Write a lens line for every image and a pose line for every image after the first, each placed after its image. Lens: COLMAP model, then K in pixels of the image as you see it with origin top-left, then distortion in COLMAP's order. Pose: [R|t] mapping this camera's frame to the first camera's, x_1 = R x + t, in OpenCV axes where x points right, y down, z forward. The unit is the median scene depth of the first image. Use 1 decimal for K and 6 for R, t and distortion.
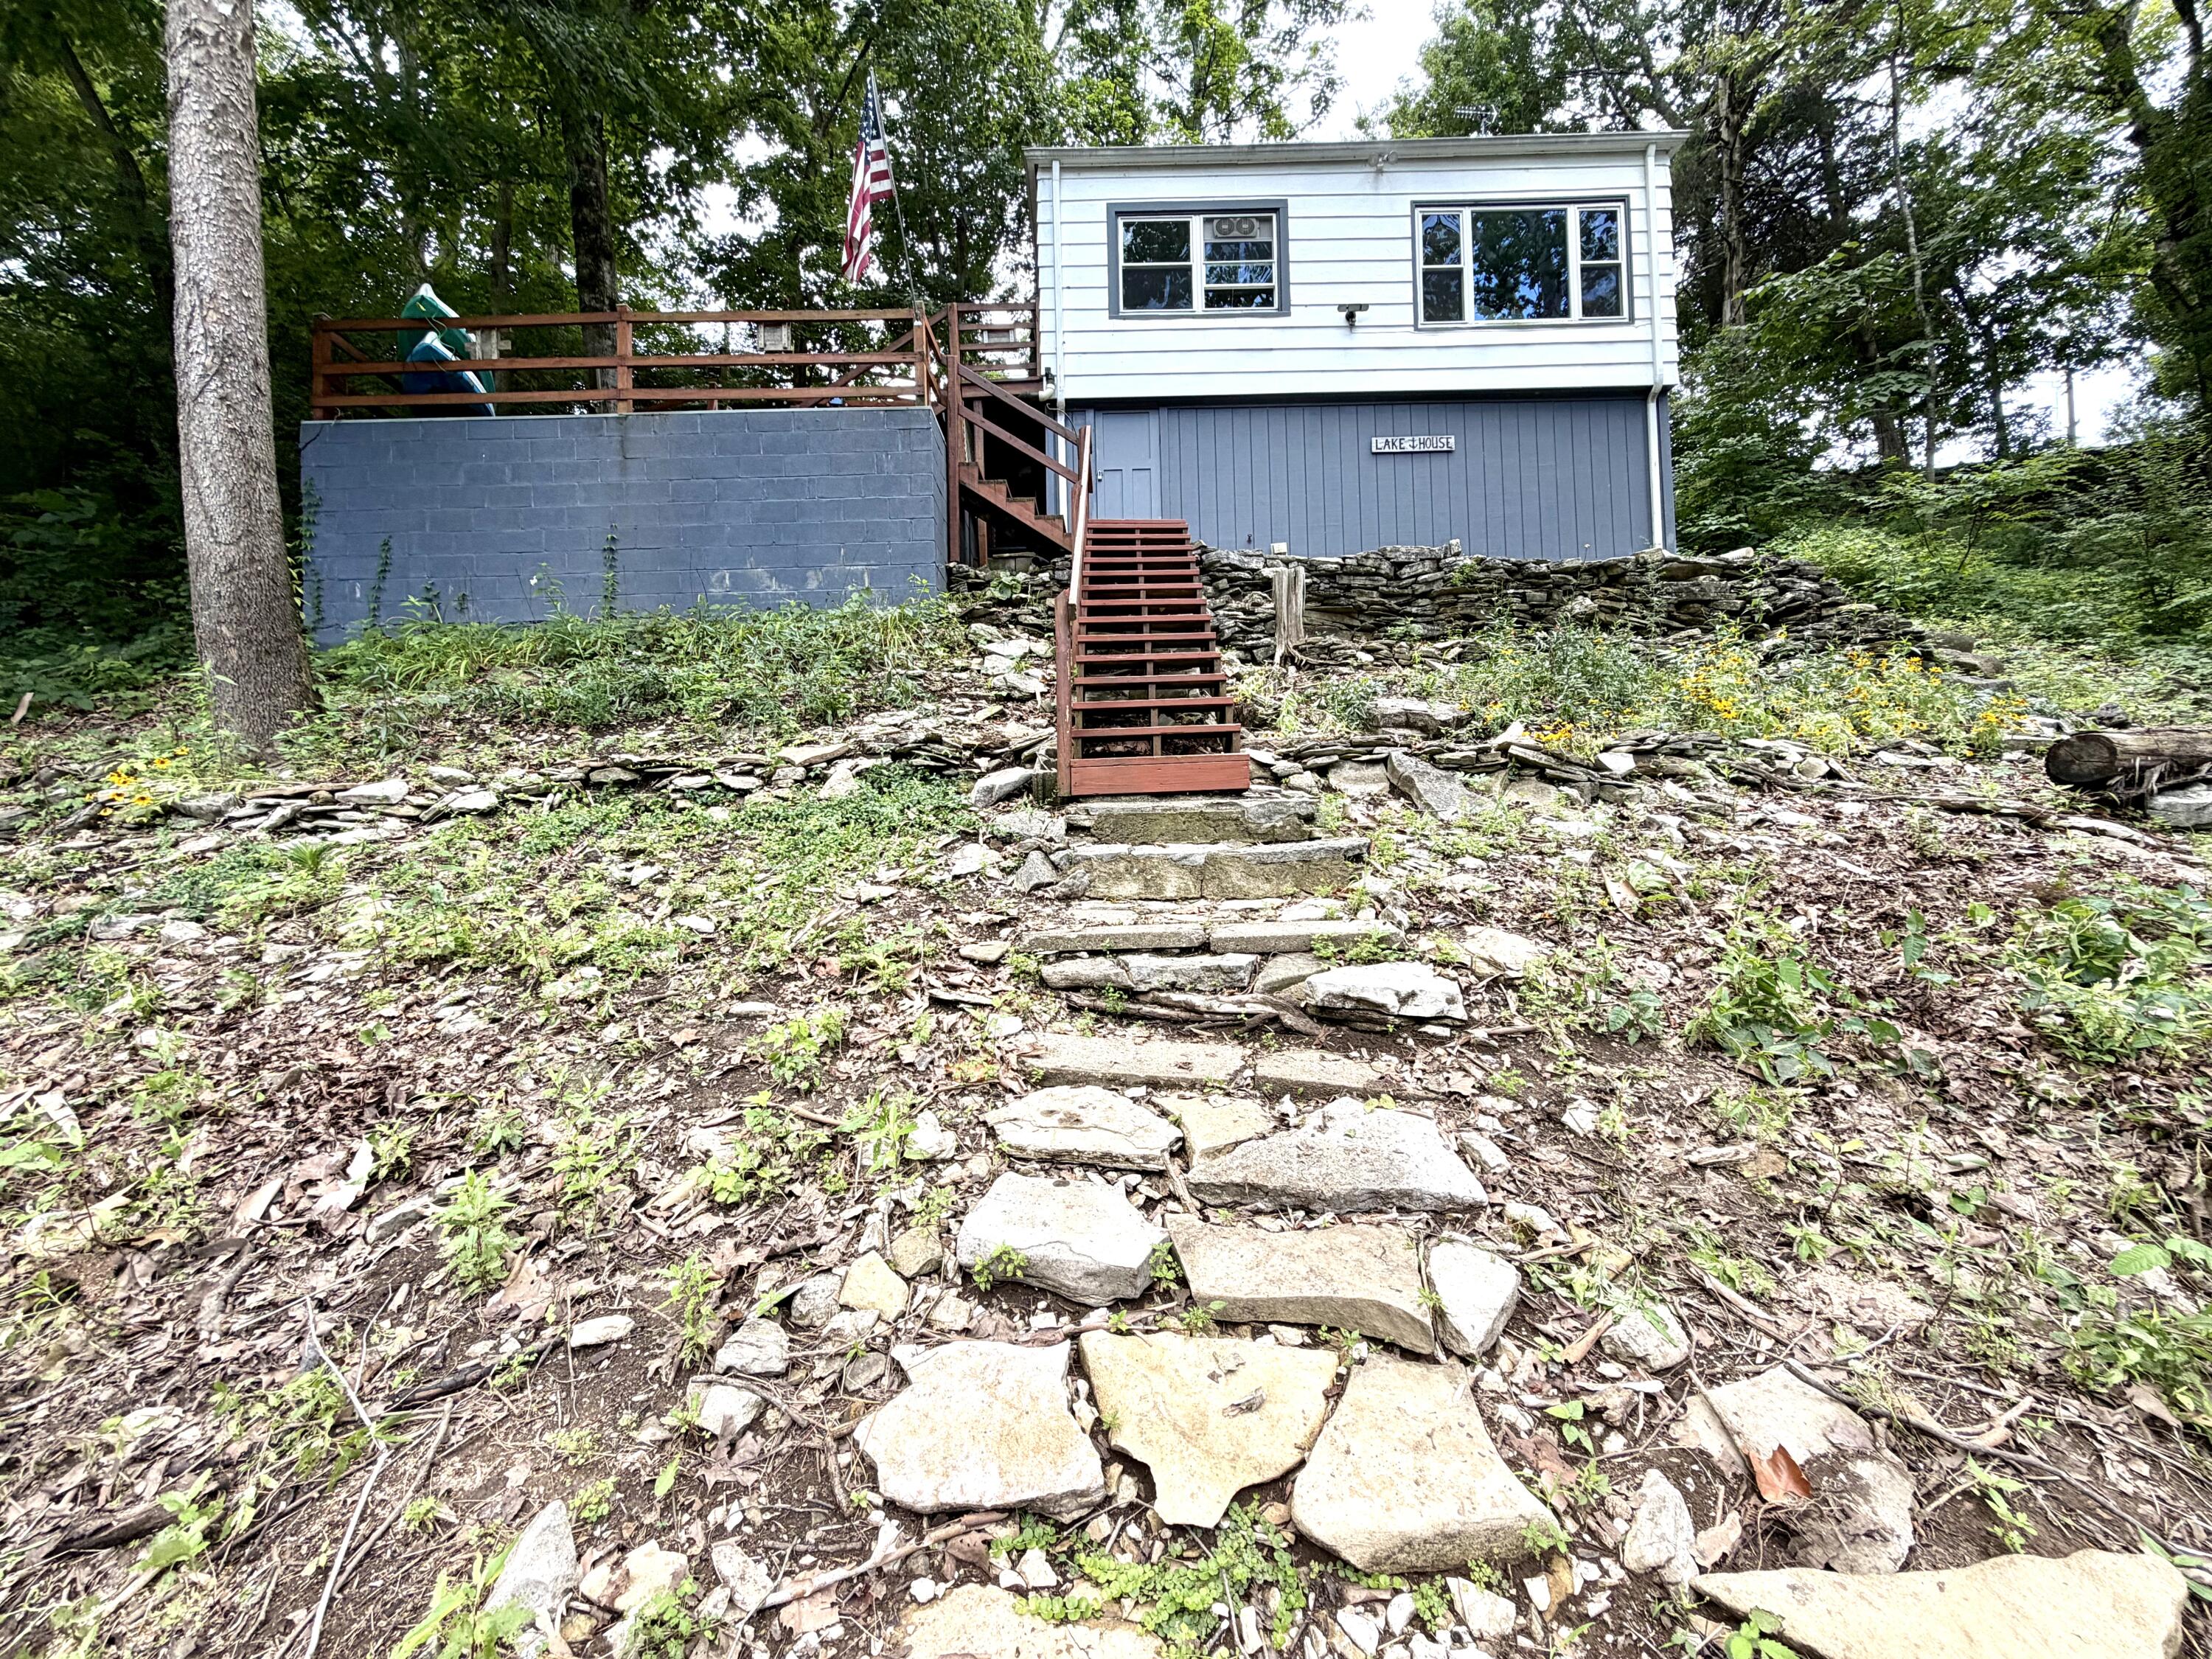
lens RADIAL K [[880.4, 0, 1099.9], [0, 880.4, 828.3], [0, 0, 1]] dist [0.001022, -0.000058]
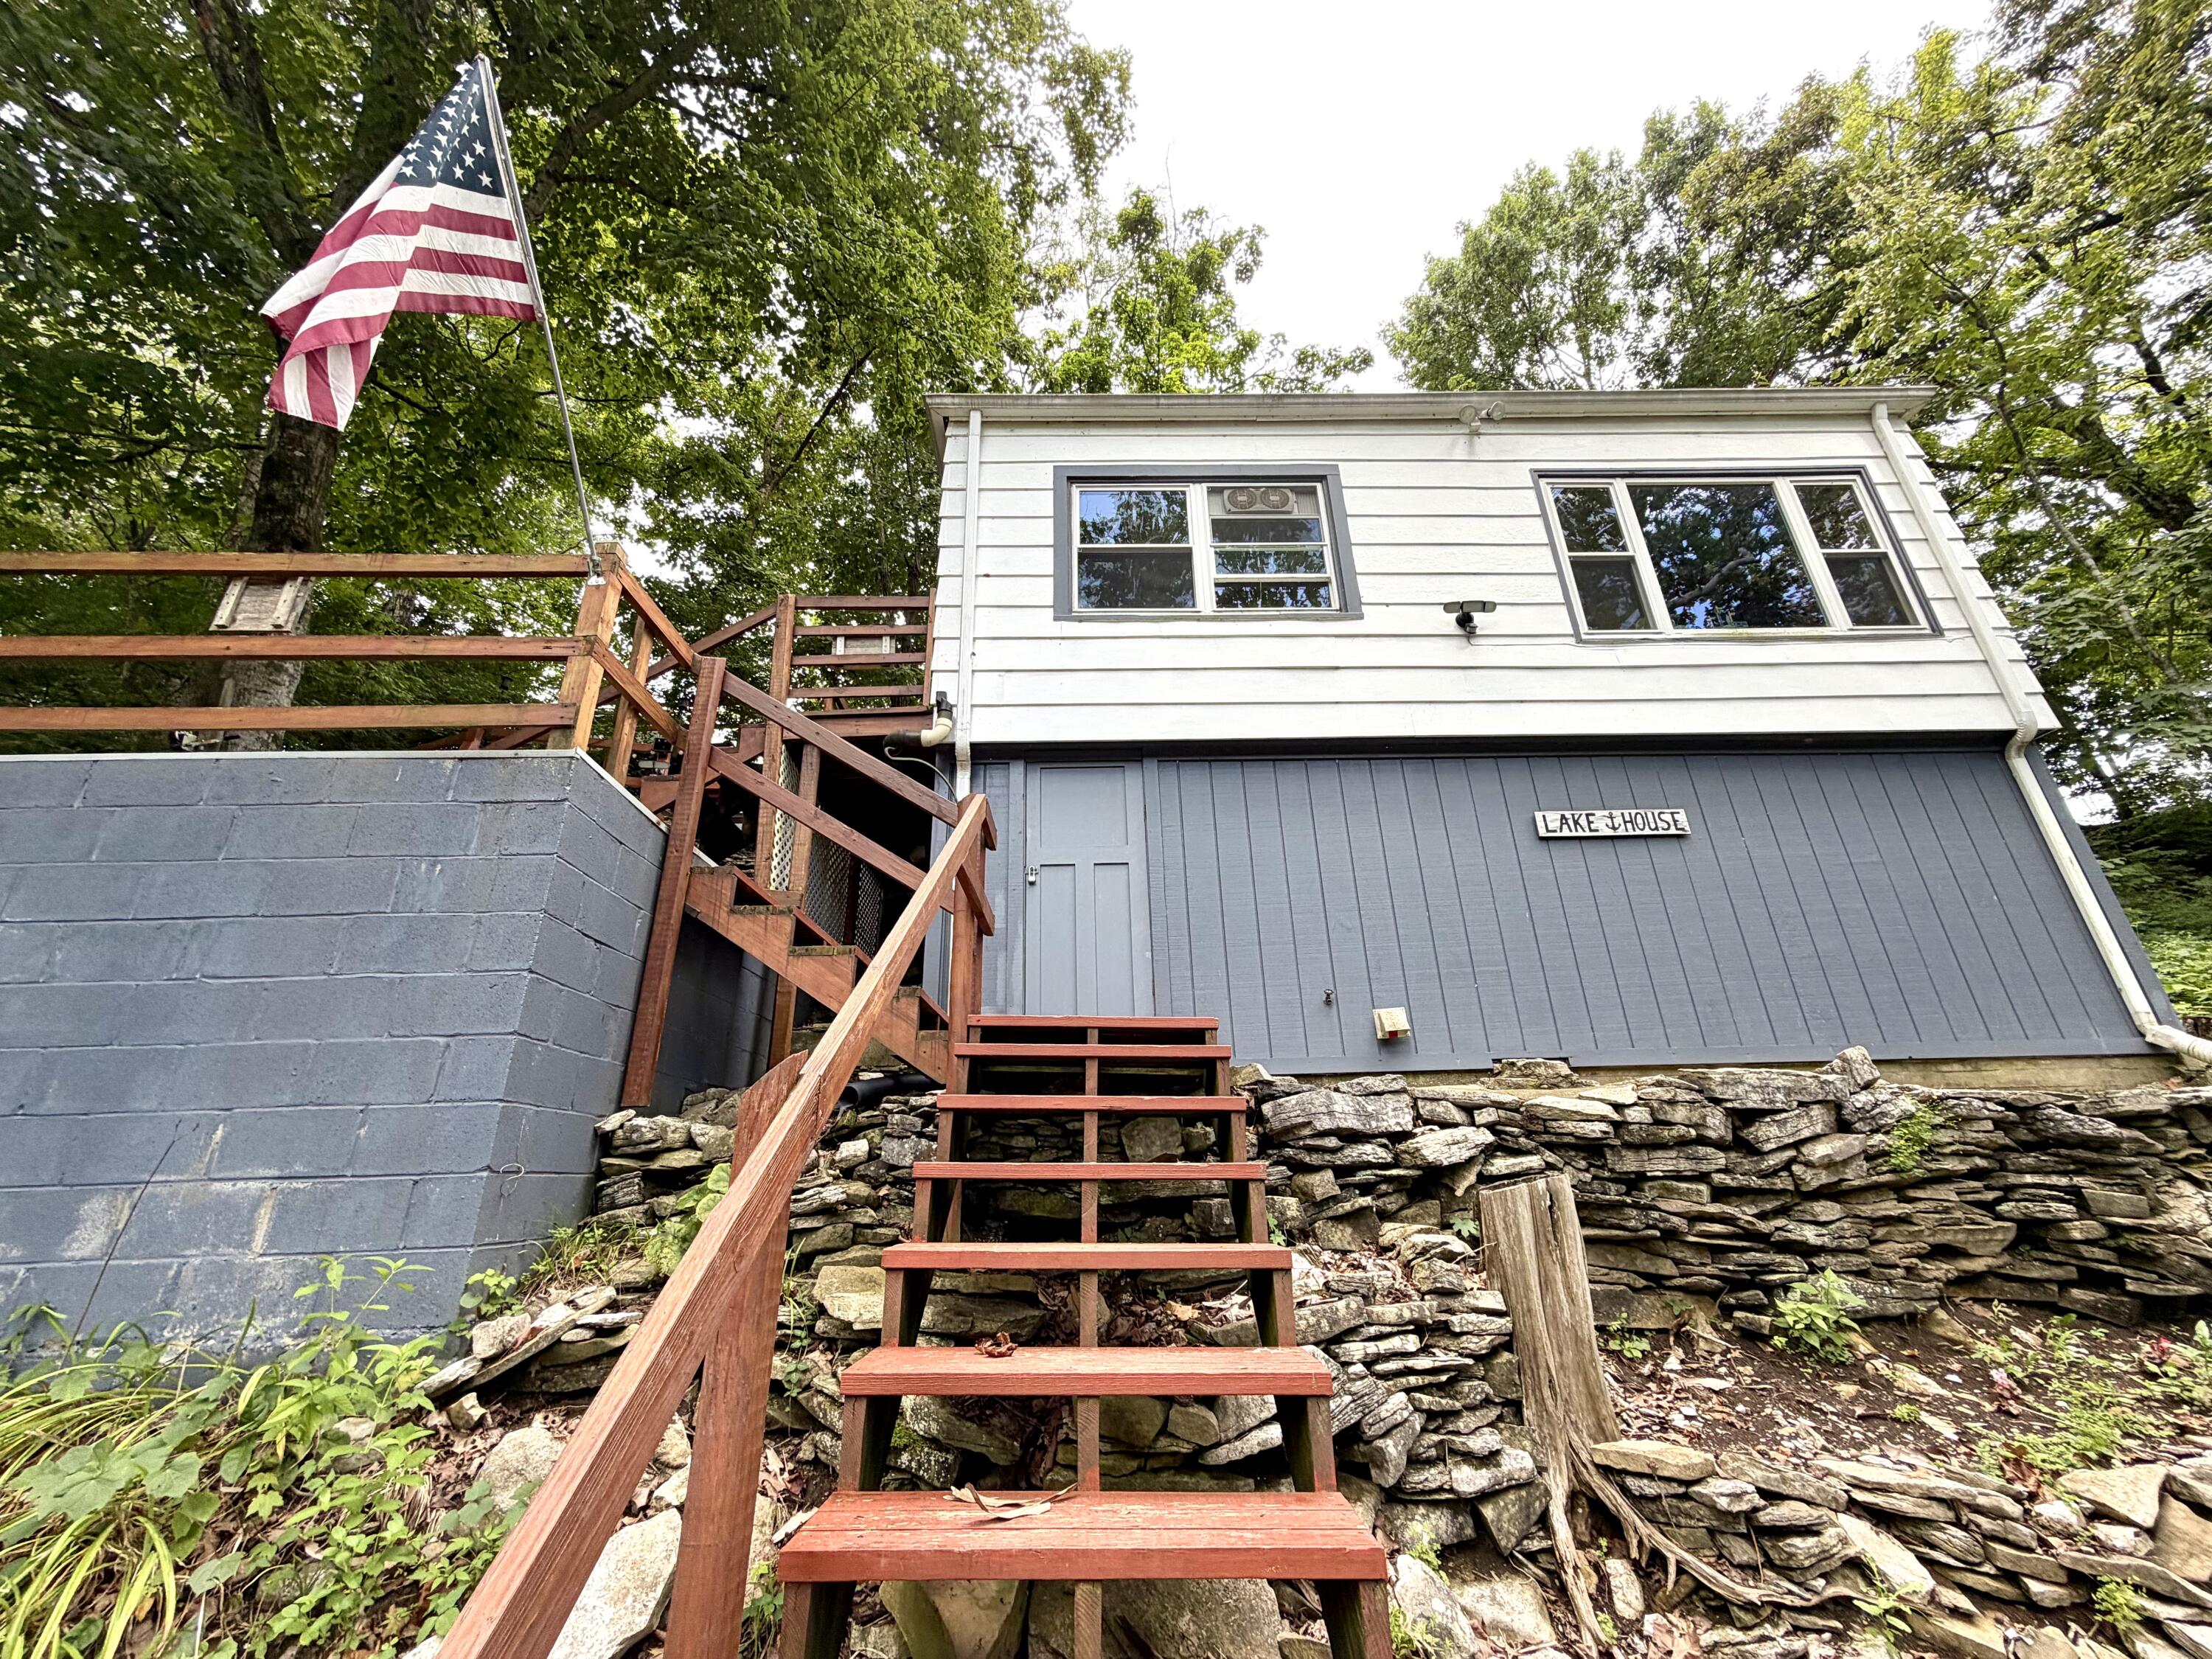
lens RADIAL K [[880.4, 0, 1099.9], [0, 880.4, 828.3], [0, 0, 1]] dist [0.001022, -0.000058]
pose [[0.999859, 0.006206, 0.015590, 0.032686], [-0.000146, 0.932286, -0.361722, -0.238184], [-0.016779, 0.361669, 0.932156, 0.503859]]
